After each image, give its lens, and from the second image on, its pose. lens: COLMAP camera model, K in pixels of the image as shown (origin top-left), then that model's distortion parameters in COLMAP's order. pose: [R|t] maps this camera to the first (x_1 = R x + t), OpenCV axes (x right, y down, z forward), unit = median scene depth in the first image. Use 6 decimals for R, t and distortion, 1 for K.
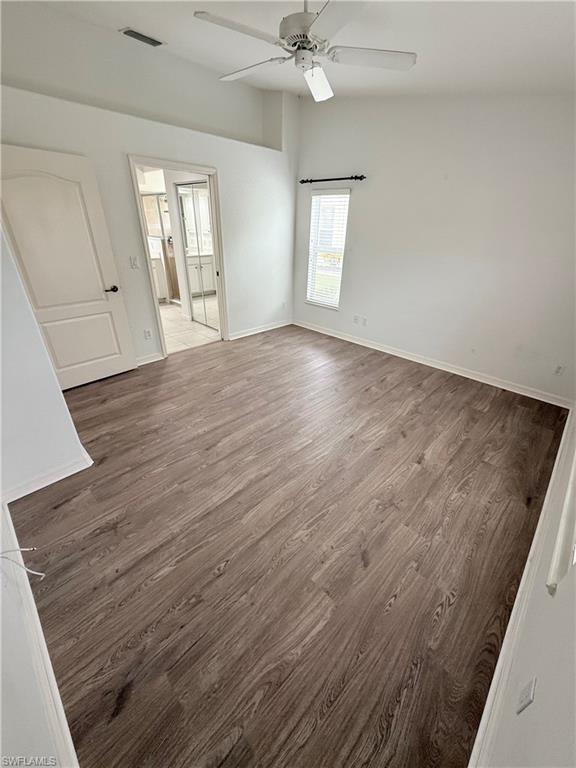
lens RADIAL K [[306.5, 0, 288.8], [0, 306.5, 385.7], [0, 0, 1]] dist [-0.000258, 0.000064]
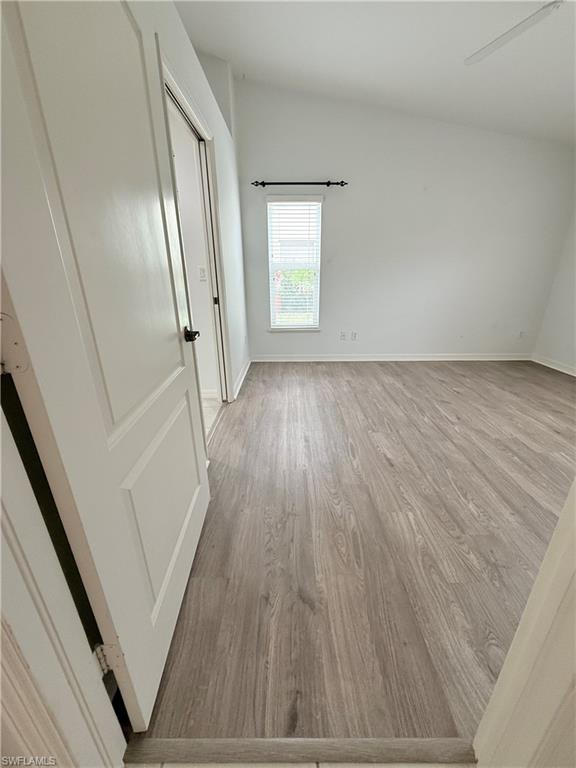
lens RADIAL K [[306.5, 0, 288.7], [0, 306.5, 385.7], [0, 0, 1]] dist [-0.000258, 0.000064]
pose [[0.717320, -0.275779, 0.639842, -0.775803], [0.350266, 0.936586, 0.011000, -0.214282], [-0.602301, 0.216225, 0.768427, 0.634318]]
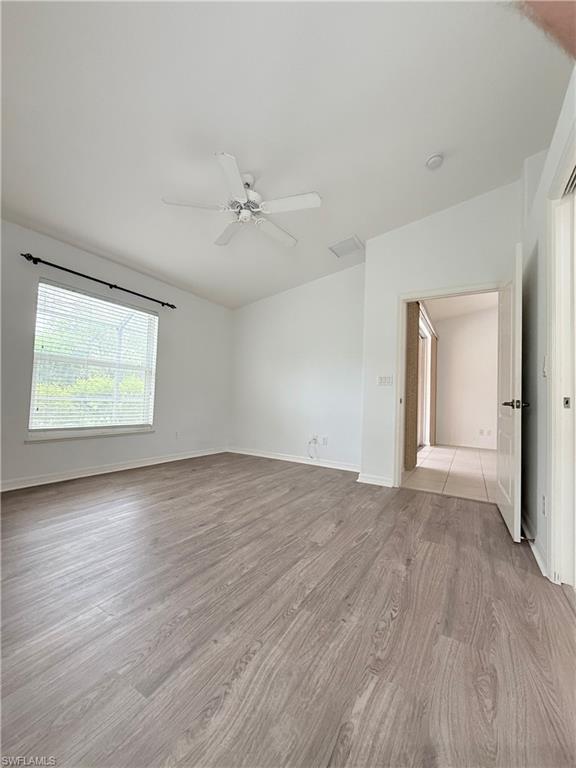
lens RADIAL K [[306.5, 0, 289.1], [0, 306.5, 382.2], [0, 0, 1]] dist [-0.000258, 0.000064]
pose [[-0.970369, -0.077219, -0.228957, 0.071686], [-0.166791, 0.899662, 0.403472, -0.567137], [0.174829, 0.429704, -0.885883, 1.537523]]
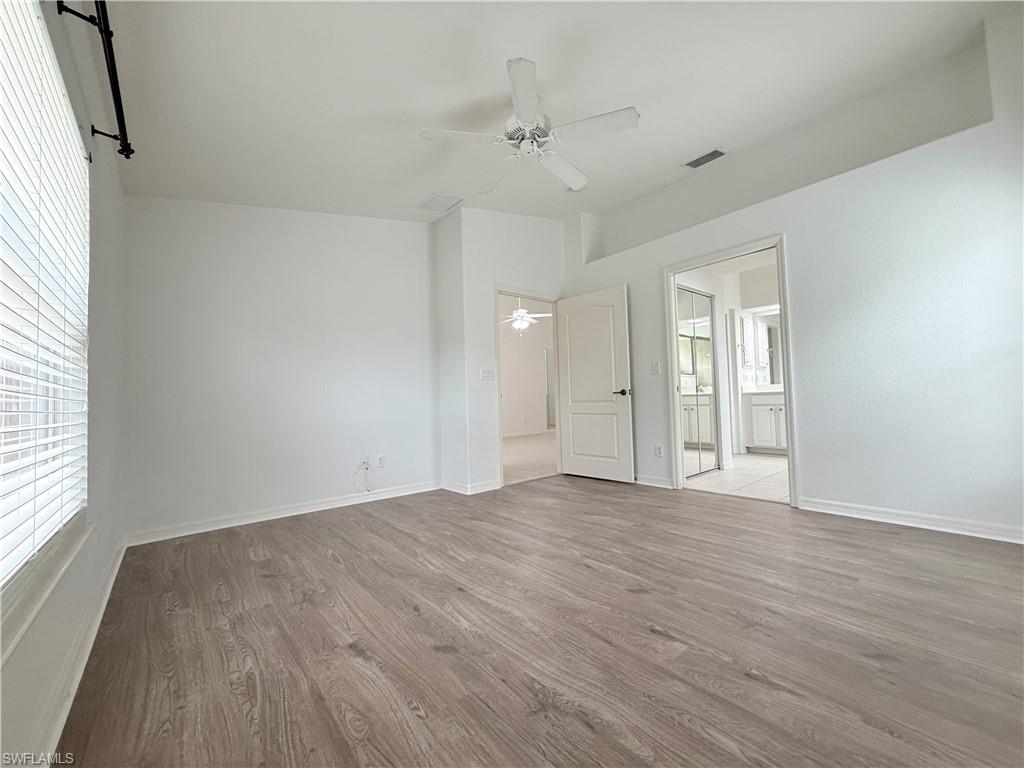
lens RADIAL K [[408.7, 0, 510.8], [0, 408.7, 388.4], [0, 0, 1]] dist [-0.000258, 0.000064]
pose [[-0.108964, -0.052220, -0.992673, 0.806884], [-0.442777, 0.896630, 0.001435, -0.172507], [0.889986, 0.439690, -0.120822, 0.853513]]
